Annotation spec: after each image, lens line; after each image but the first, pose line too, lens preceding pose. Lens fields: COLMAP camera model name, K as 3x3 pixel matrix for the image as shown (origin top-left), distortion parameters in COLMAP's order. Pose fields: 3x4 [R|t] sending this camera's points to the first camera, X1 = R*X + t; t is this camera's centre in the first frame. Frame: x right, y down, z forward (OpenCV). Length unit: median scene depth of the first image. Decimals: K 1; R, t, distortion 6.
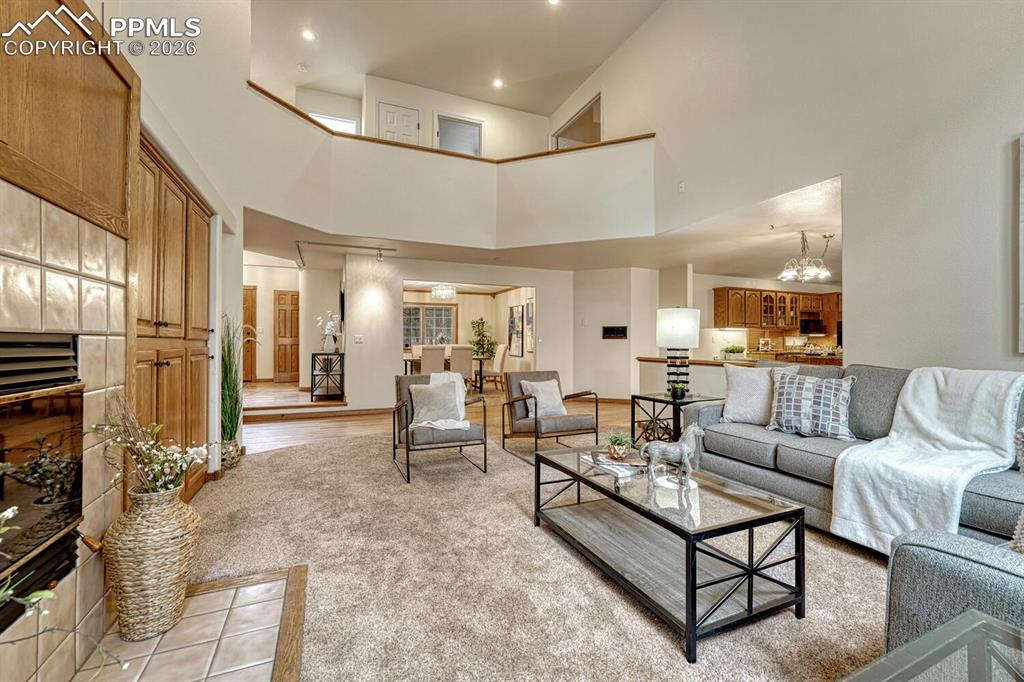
lens RADIAL K [[437.0, 0, 512.6], [0, 437.0, 340.7], [0, 0, 1]] dist [-0.001480, -0.000150]
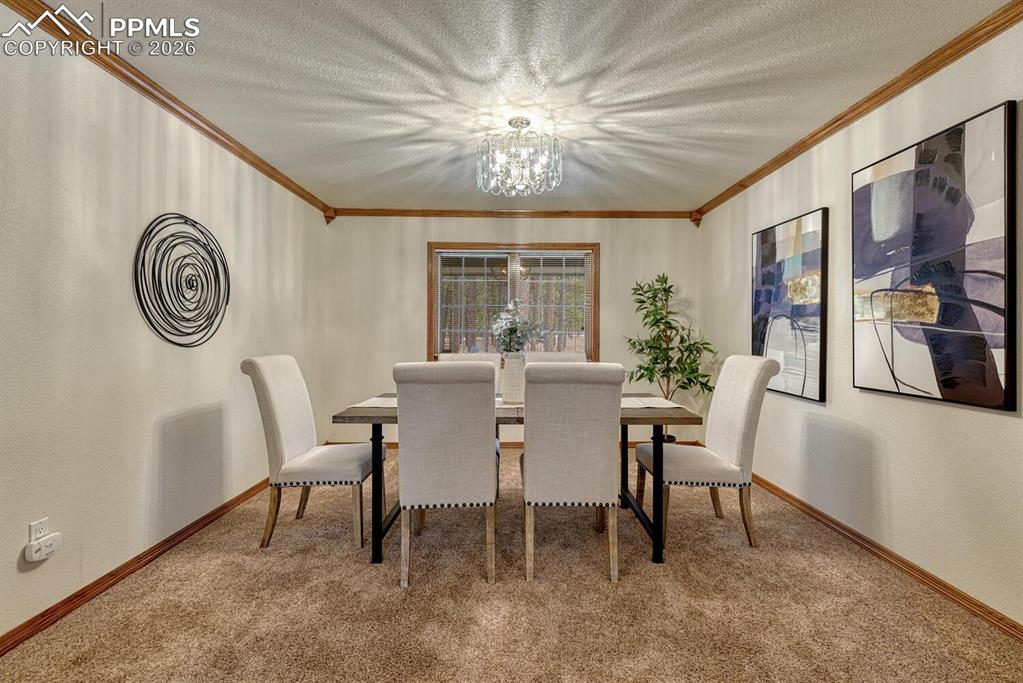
lens RADIAL K [[436.6, 0, 512.1], [0, 436.6, 341.2], [0, 0, 1]] dist [-0.001480, -0.000150]
pose [[0.918183, 0.006962, -0.396096, -0.044618], [-0.001679, 0.999905, 0.013683, -0.003194], [0.396154, -0.011899, 0.918107, 0.650430]]
